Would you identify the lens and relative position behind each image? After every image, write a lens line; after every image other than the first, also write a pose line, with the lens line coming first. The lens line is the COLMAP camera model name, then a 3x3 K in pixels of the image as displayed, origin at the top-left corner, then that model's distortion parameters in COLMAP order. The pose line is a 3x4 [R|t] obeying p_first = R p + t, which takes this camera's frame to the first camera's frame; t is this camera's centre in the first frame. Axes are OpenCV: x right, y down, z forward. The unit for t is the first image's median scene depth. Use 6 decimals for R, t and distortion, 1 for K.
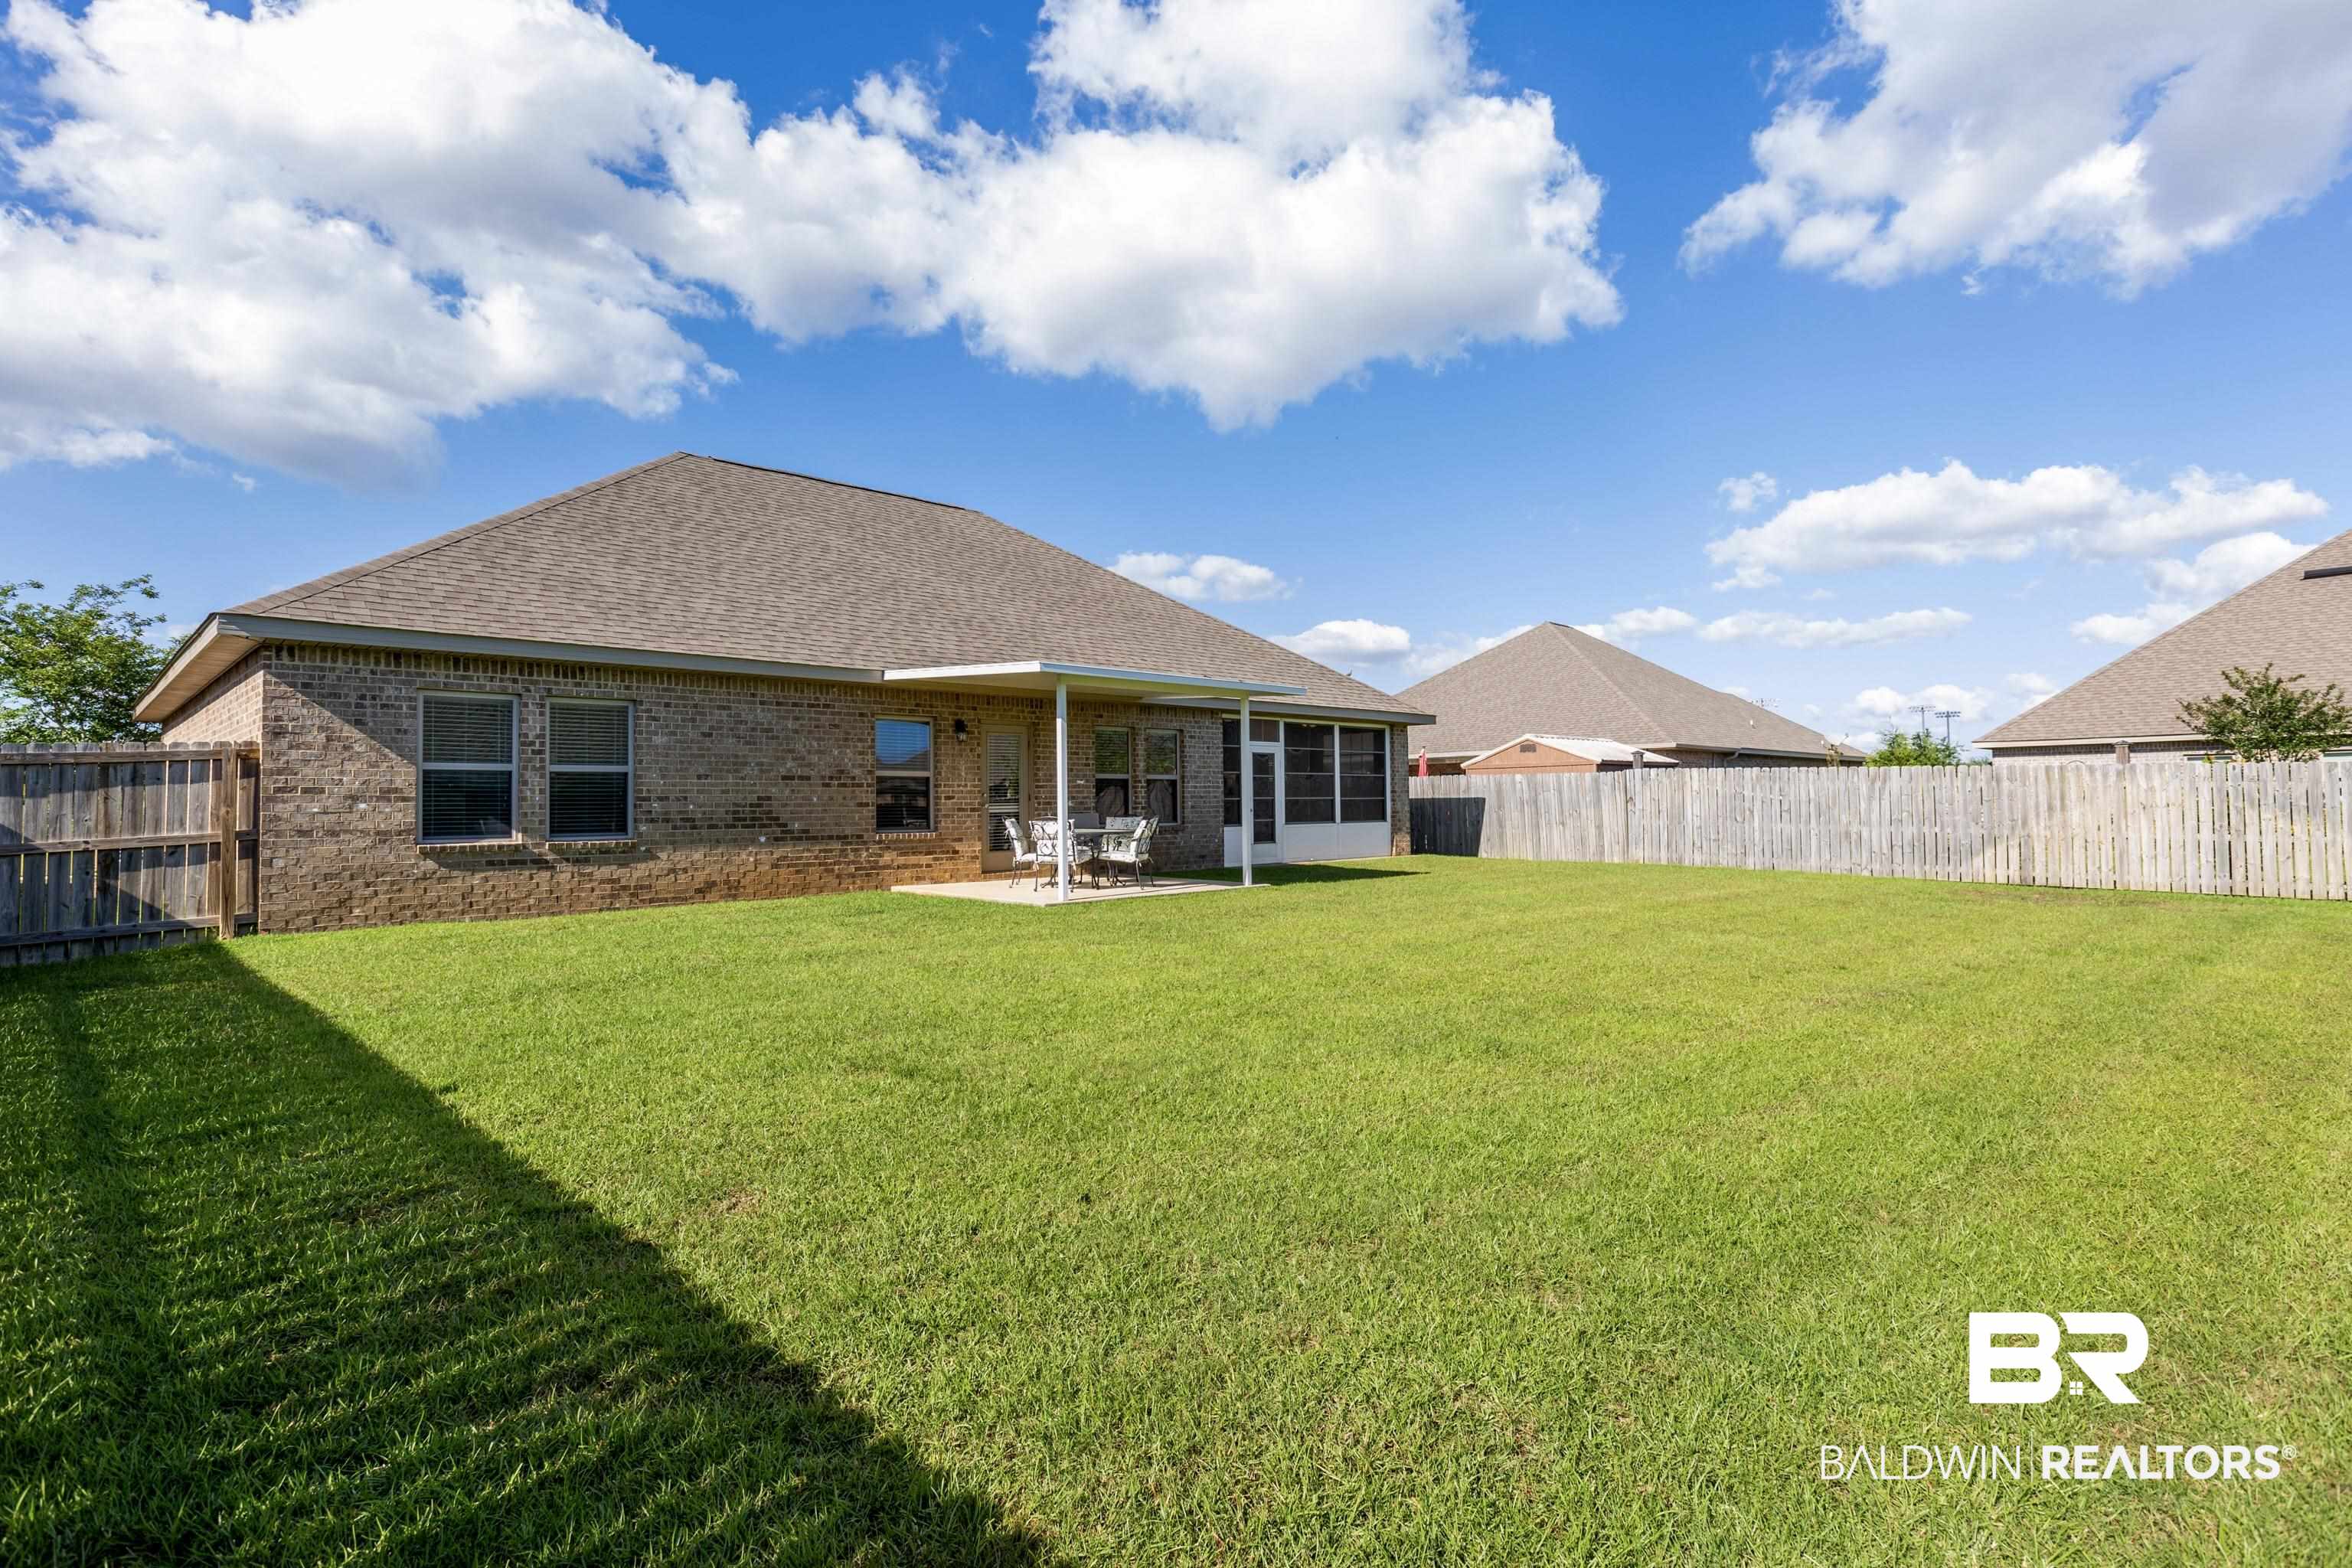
lens RADIAL K [[1192.3, 0, 1174.0], [0, 1192.3, 777.6], [0, 0, 1]] dist [0.009439, 0.000749]
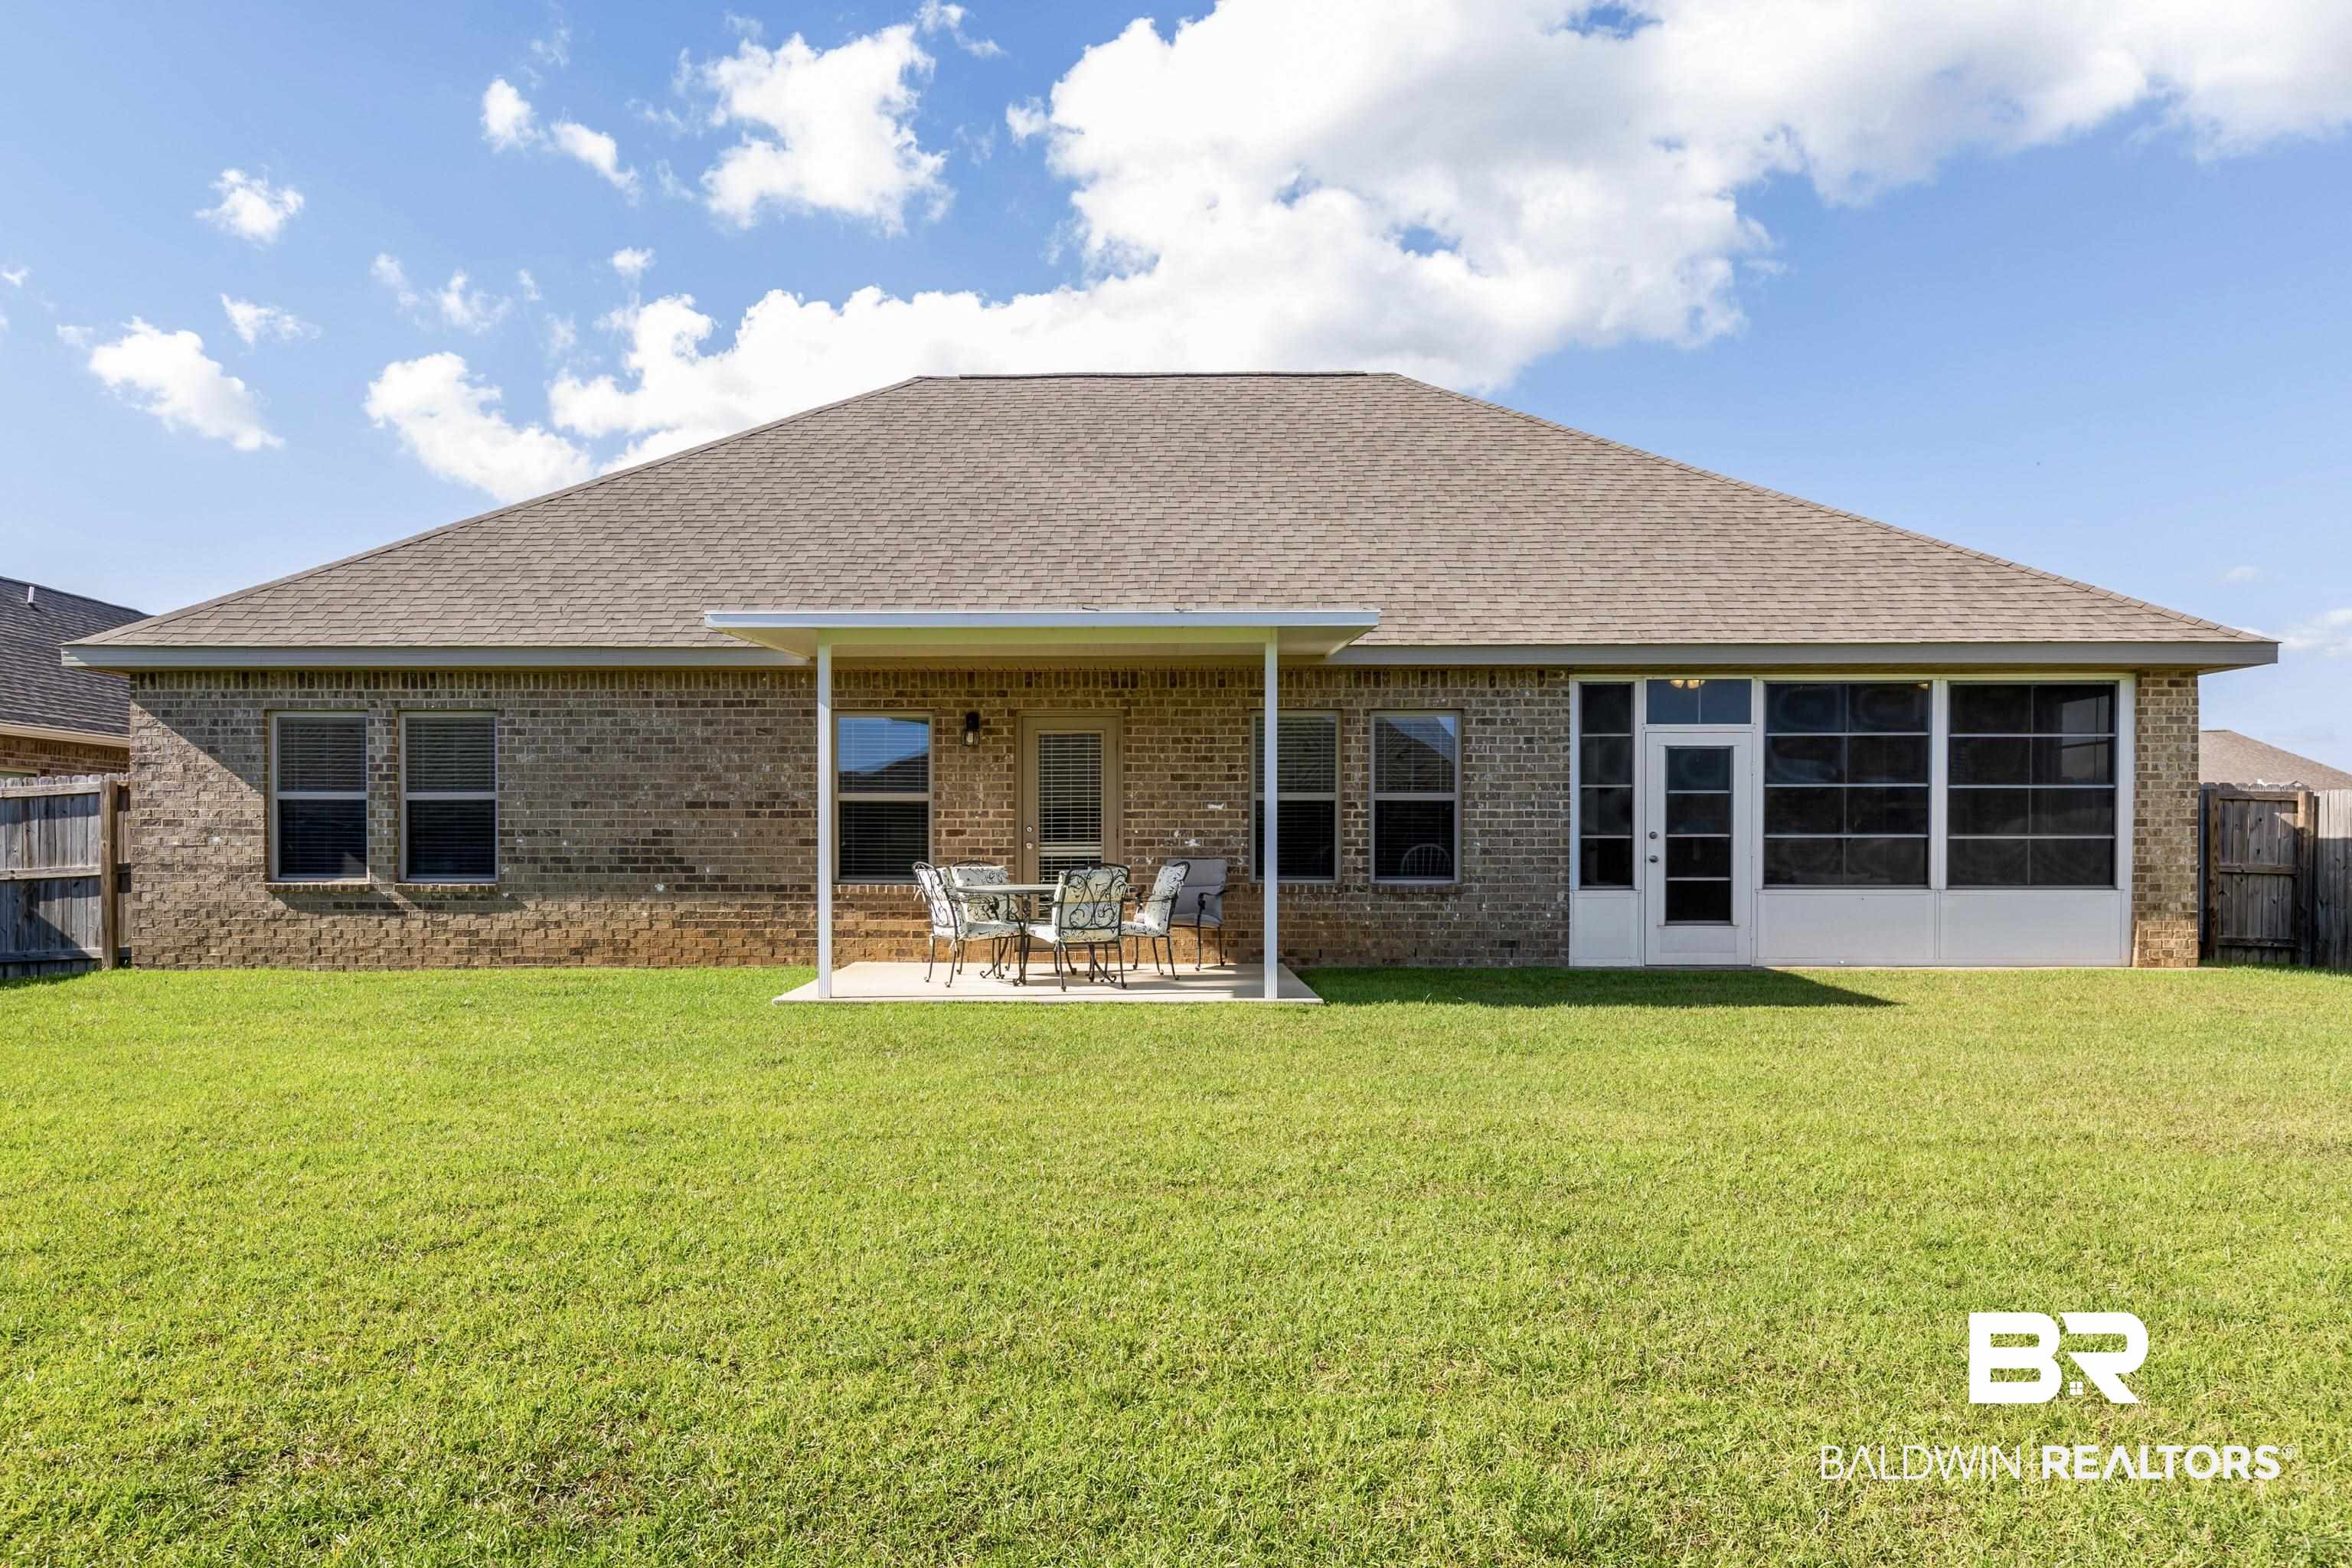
lens RADIAL K [[1552.0, 0, 1174.8], [0, 1552.0, 860.5], [0, 0, 1]] dist [0.002031, 0.000932]
pose [[0.698792, 0.015099, -0.715166, 0.616040], [0.009521, 0.999492, 0.030405, 0.009007], [0.715262, -0.028056, 0.698293, 0.594542]]
